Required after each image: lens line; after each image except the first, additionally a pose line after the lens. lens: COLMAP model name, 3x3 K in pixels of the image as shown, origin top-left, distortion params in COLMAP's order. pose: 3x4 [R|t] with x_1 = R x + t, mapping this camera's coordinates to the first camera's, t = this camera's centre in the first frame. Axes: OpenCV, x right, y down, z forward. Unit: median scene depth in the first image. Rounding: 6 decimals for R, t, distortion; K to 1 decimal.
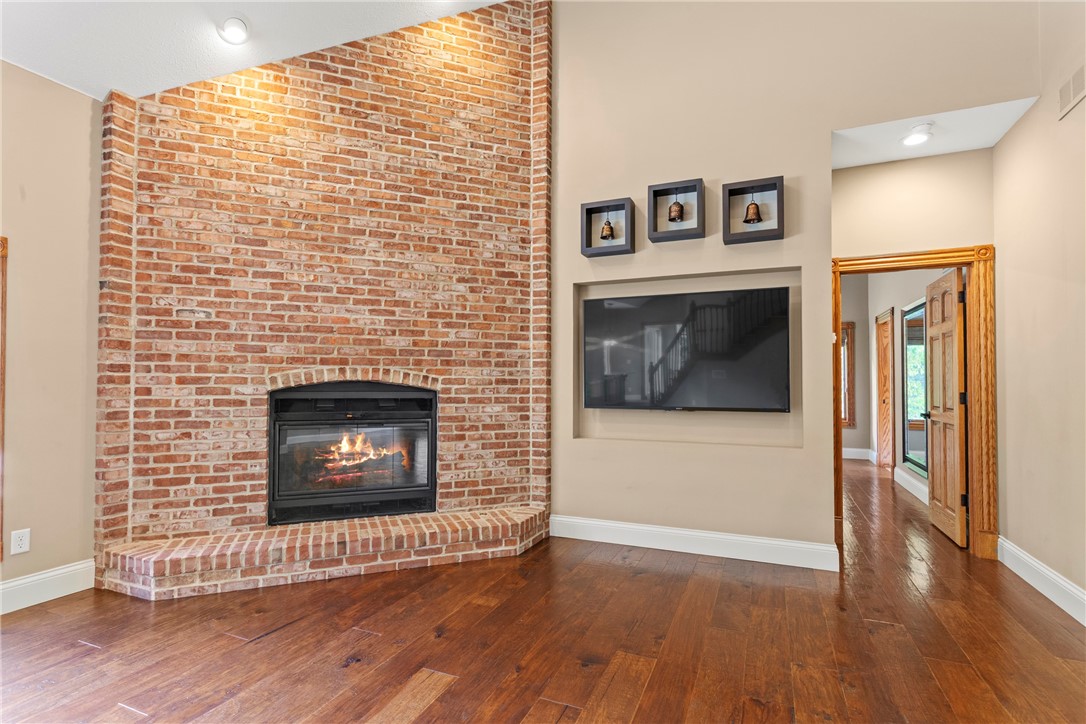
lens RADIAL K [[531.6, 0, 543.3], [0, 531.6, 373.3], [0, 0, 1]] dist [0.000404, 0.000306]
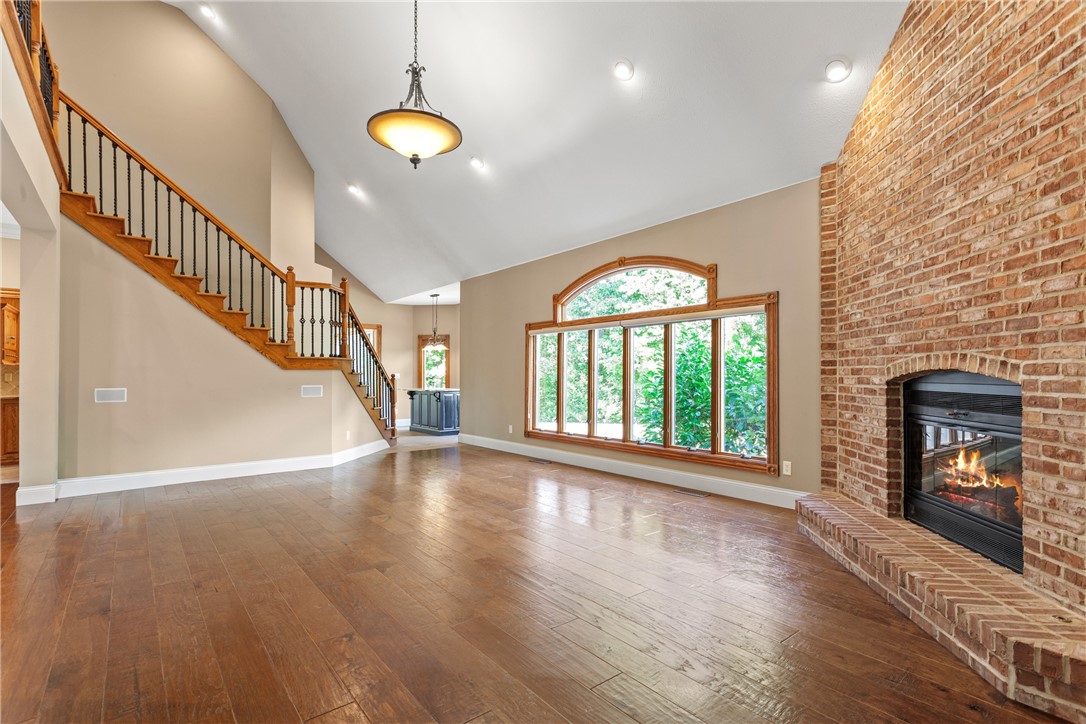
lens RADIAL K [[531.6, 0, 543.7], [0, 531.6, 367.8], [0, 0, 1]] dist [0.000404, 0.000306]
pose [[-0.491875, -0.011964, -0.870584, 0.619911], [0.020190, 0.999480, -0.025142, 0.017728], [0.870432, -0.029944, -0.491378, 0.835514]]
